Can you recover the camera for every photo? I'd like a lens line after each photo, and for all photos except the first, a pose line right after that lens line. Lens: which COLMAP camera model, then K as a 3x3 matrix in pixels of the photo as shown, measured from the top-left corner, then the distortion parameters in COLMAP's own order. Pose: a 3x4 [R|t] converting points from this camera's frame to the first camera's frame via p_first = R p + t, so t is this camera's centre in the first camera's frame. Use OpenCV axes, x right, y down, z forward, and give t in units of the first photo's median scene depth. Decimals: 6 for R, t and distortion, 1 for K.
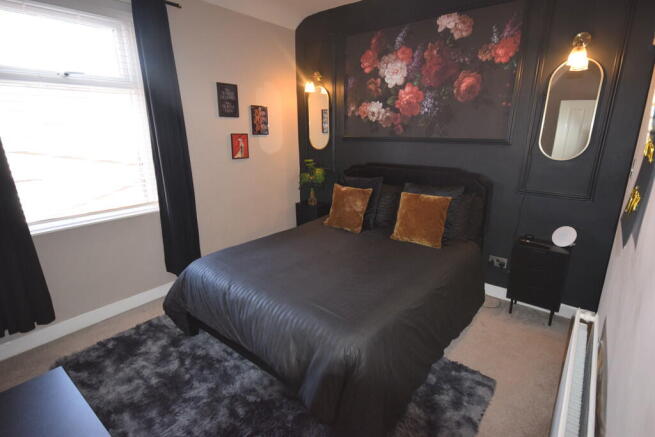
lens RADIAL K [[325.8, 0, 327.5], [0, 325.8, 218.5], [0, 0, 1]] dist [0.031187, -0.013503]
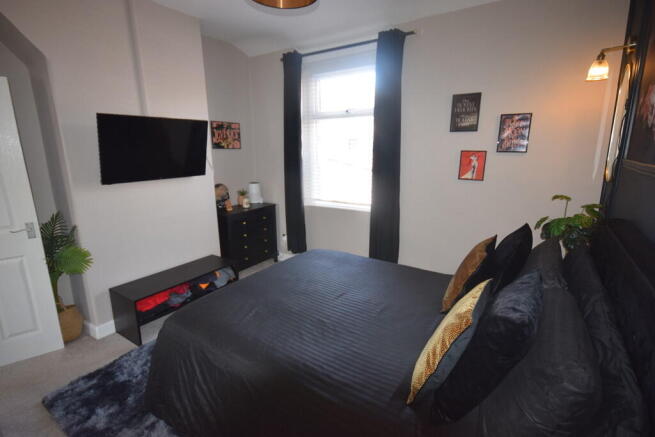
lens RADIAL K [[321.9, 0, 327.5], [0, 321.9, 218.5], [0, 0, 1]] dist [0.030323, -0.013900]
pose [[0.088526, 0.220273, -0.971413, 0.536398], [-0.261283, 0.946227, 0.190751, -0.155077], [0.961194, 0.236927, 0.141319, 0.563320]]
